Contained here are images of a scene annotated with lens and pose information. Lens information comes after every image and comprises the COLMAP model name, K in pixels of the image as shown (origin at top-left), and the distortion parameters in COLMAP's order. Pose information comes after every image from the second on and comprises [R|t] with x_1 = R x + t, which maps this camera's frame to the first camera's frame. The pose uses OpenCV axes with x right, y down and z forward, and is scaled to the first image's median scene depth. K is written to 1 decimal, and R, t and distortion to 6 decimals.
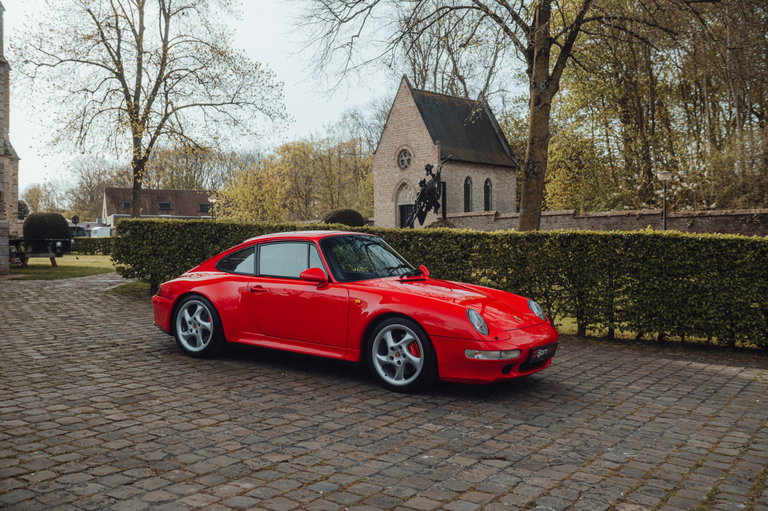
lens RADIAL K [[841.1, 0, 384.0], [0, 841.1, 255.5], [0, 0, 1]] dist [0.009917, 0.005771]
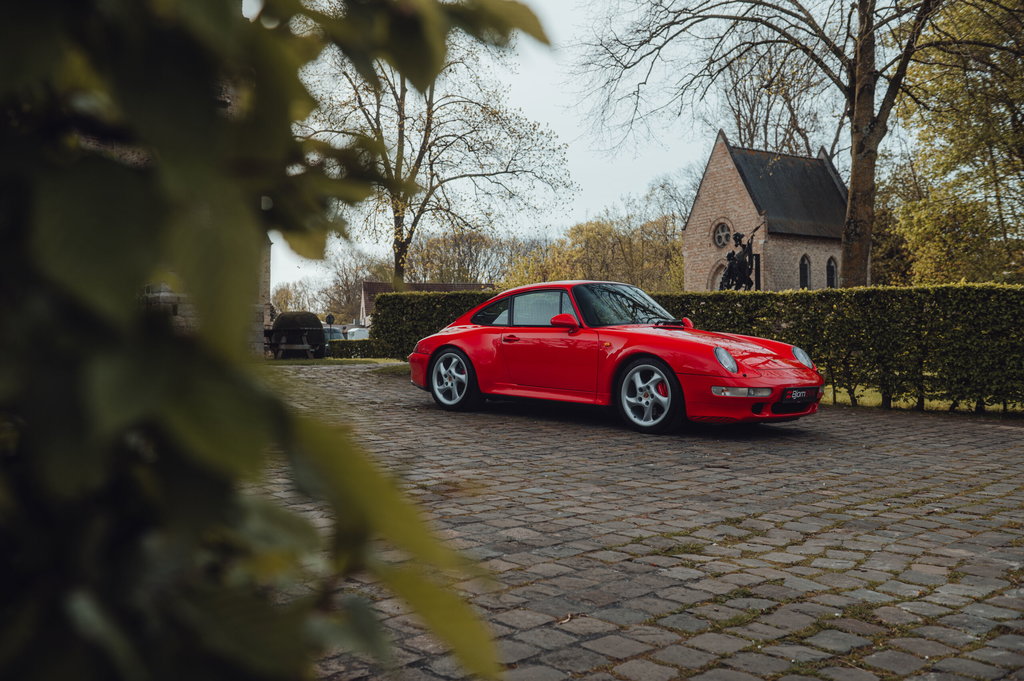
lens RADIAL K [[1064.5, 0, 495.9], [0, 1064.5, 347.1], [0, 0, 1]] dist [0.007639, 0.004310]
pose [[0.980818, -0.009174, -0.194708, 0.014788], [0.005646, 0.999810, -0.018668, 0.014070], [0.194842, 0.017211, 0.980684, -0.045028]]
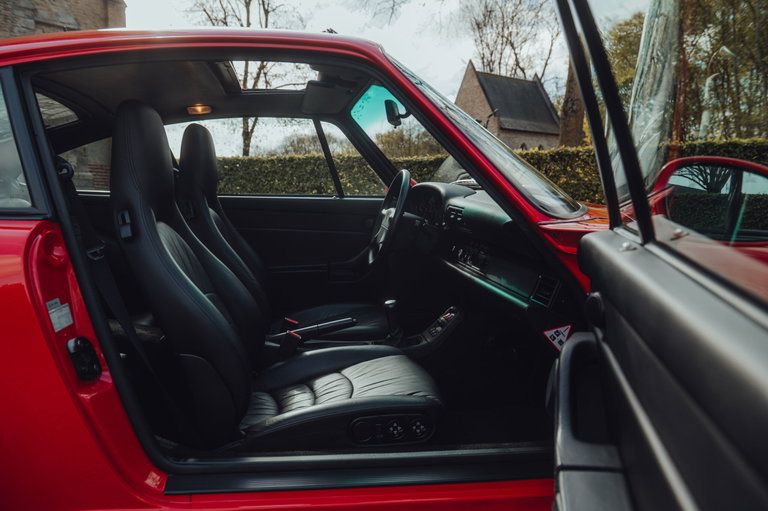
lens RADIAL K [[630.1, 0, 384.0], [0, 630.1, 255.5], [0, 0, 1]] dist [-0.004606, -0.003287]
pose [[0.991768, -0.002994, -0.128013, 0.024861], [0.011290, 0.997878, 0.064129, 0.008336], [0.127549, -0.065047, 0.989697, 0.110981]]
